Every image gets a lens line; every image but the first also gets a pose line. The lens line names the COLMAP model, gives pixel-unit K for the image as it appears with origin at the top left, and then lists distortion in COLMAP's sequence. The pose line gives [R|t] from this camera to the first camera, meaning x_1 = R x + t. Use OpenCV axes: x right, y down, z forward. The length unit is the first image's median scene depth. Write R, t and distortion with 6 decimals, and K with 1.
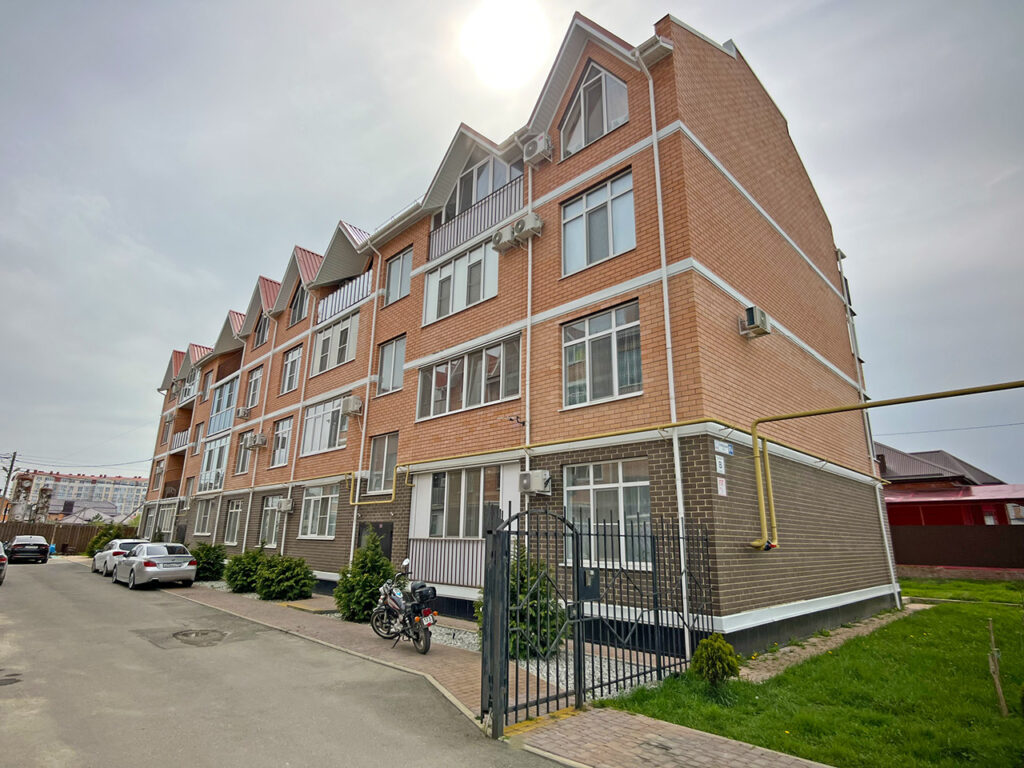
lens RADIAL K [[540.0, 0, 506.5], [0, 540.0, 389.4], [0, 0, 1]] dist [-0.026914, 0.001650]
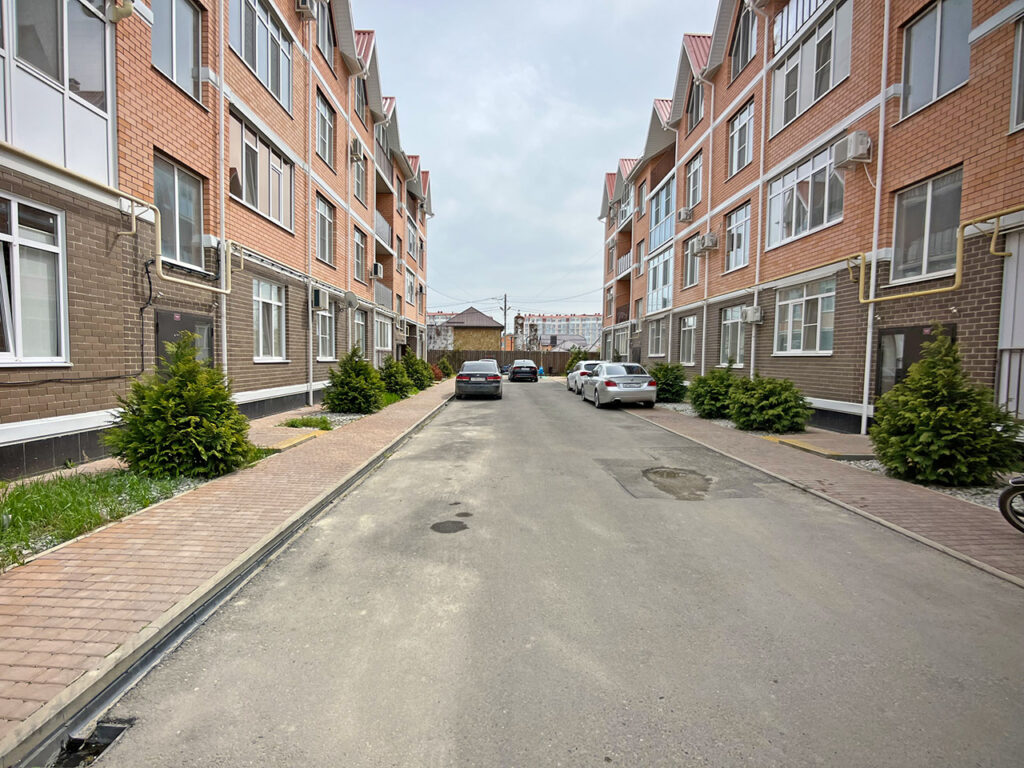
lens RADIAL K [[540.0, 0, 506.5], [0, 540.0, 389.4], [0, 0, 1]] dist [-0.026914, 0.001650]
pose [[0.718459, 0.034404, -0.694718, -0.119585], [0.185010, 0.953346, 0.238544, 0.065241], [0.670513, -0.299914, 0.678575, 0.193321]]
